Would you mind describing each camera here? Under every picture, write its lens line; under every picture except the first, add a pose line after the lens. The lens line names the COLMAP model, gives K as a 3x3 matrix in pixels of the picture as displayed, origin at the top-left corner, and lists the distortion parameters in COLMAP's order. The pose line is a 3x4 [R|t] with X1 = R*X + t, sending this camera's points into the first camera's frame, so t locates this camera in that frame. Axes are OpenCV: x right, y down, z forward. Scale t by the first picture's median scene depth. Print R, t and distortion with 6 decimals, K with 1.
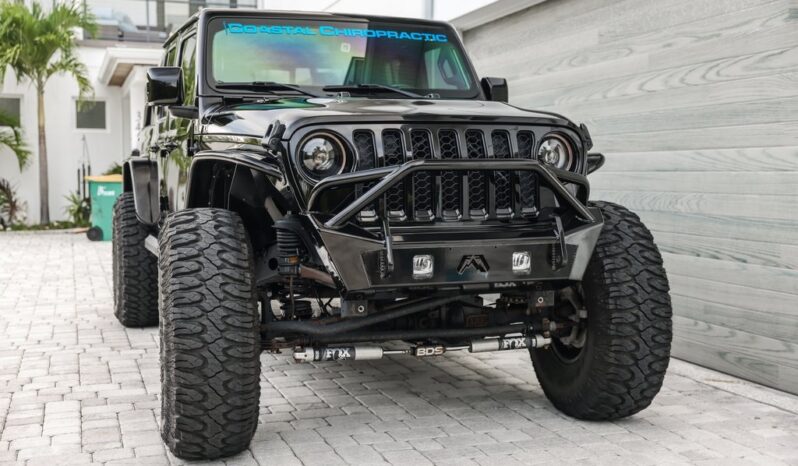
lens RADIAL K [[991.0, 0, 405.3], [0, 991.0, 232.6], [0, 0, 1]] dist [0.063643, 0.000000]
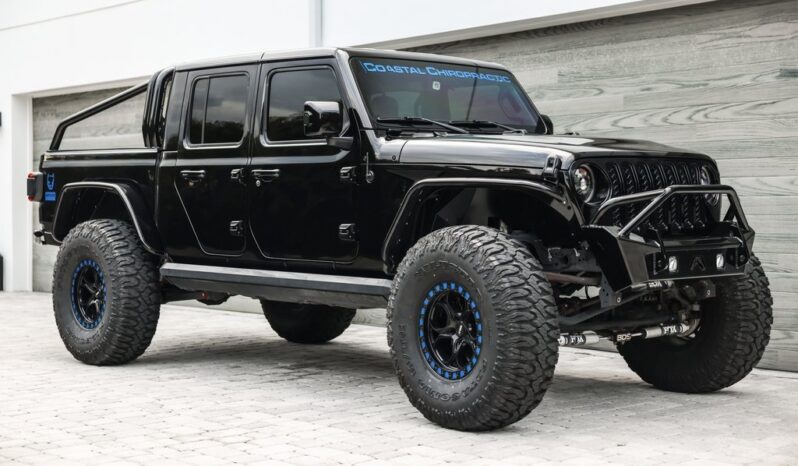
lens RADIAL K [[1309.1, 0, 394.8], [0, 1309.1, 231.7], [0, 0, 1]] dist [0.164256, 0.000000]
pose [[0.917865, -0.011037, 0.396739, -0.692938], [0.026933, 0.999041, -0.034516, 0.027338], [-0.395978, 0.042366, 0.917282, -0.328084]]
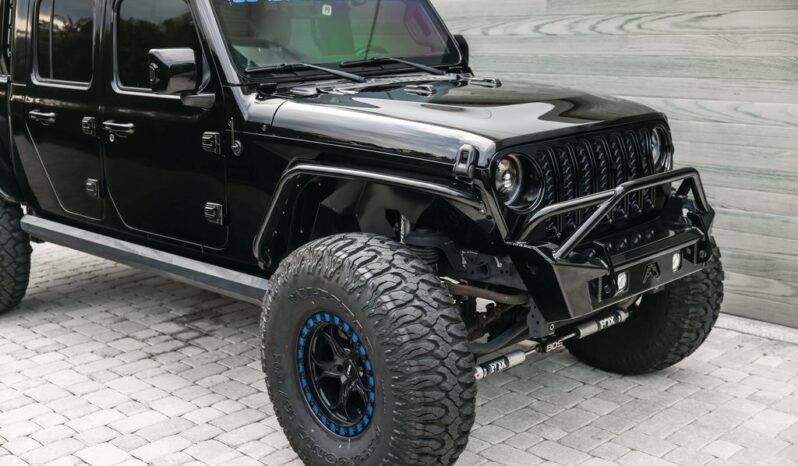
lens RADIAL K [[1007.9, 0, 400.9], [0, 1007.9, 236.0], [0, 0, 1]] dist [0.072379, 0.000000]
pose [[0.896205, -0.113610, 0.428846, -0.425518], [0.045809, 0.985185, 0.165263, -0.132942], [-0.441268, -0.128465, 0.888132, 0.114255]]
